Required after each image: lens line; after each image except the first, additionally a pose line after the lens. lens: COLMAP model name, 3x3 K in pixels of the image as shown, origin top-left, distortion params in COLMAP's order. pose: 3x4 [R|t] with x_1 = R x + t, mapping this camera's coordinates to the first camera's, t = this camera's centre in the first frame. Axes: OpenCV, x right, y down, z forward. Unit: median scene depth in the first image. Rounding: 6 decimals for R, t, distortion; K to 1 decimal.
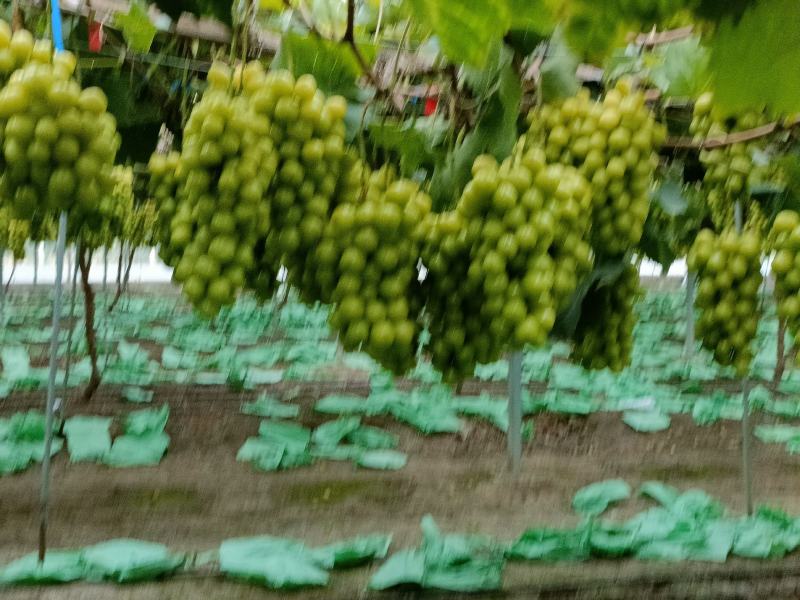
lens RADIAL K [[1165.4, 0, 322.0], [0, 1165.4, 343.1], [0, 0, 1]] dist [0.005357, 0.006736]
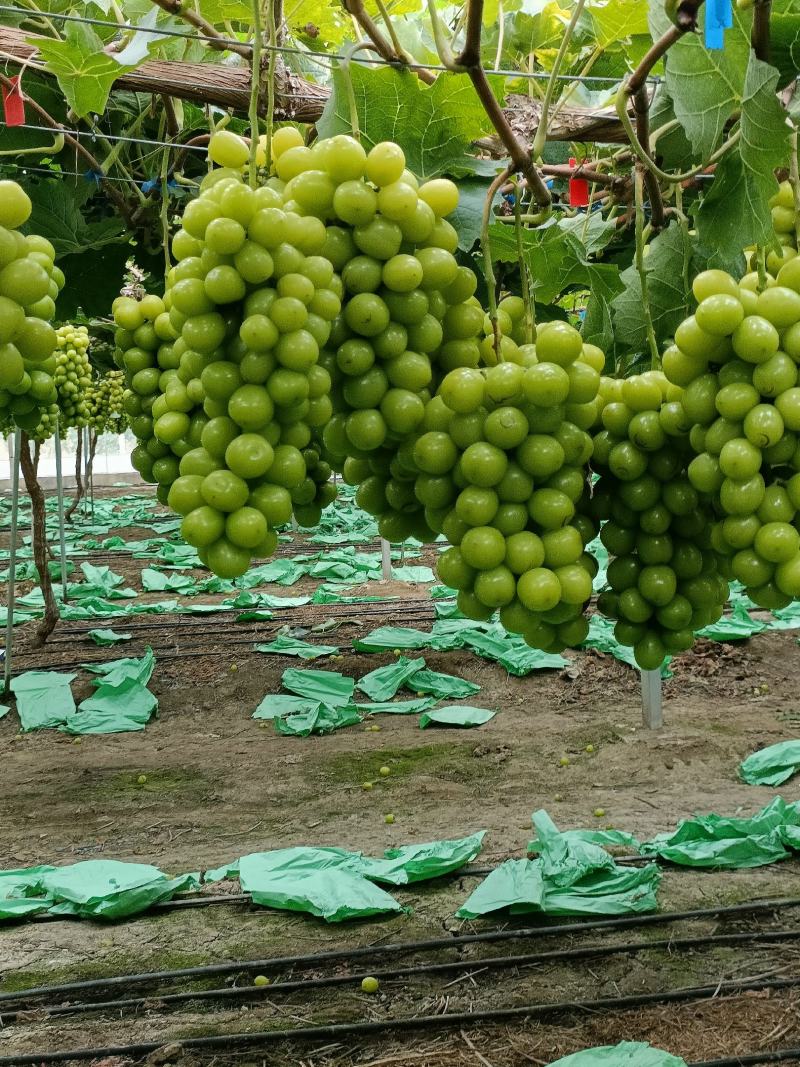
lens RADIAL K [[1554.4, 0, 400.2], [0, 1554.4, 501.7], [0, 0, 1]] dist [0.005357, 0.006736]
pose [[0.998381, -0.047834, 0.030772, -0.035400], [0.048659, 0.998460, -0.026633, -0.031937], [-0.029451, 0.028087, 0.999172, 0.236963]]
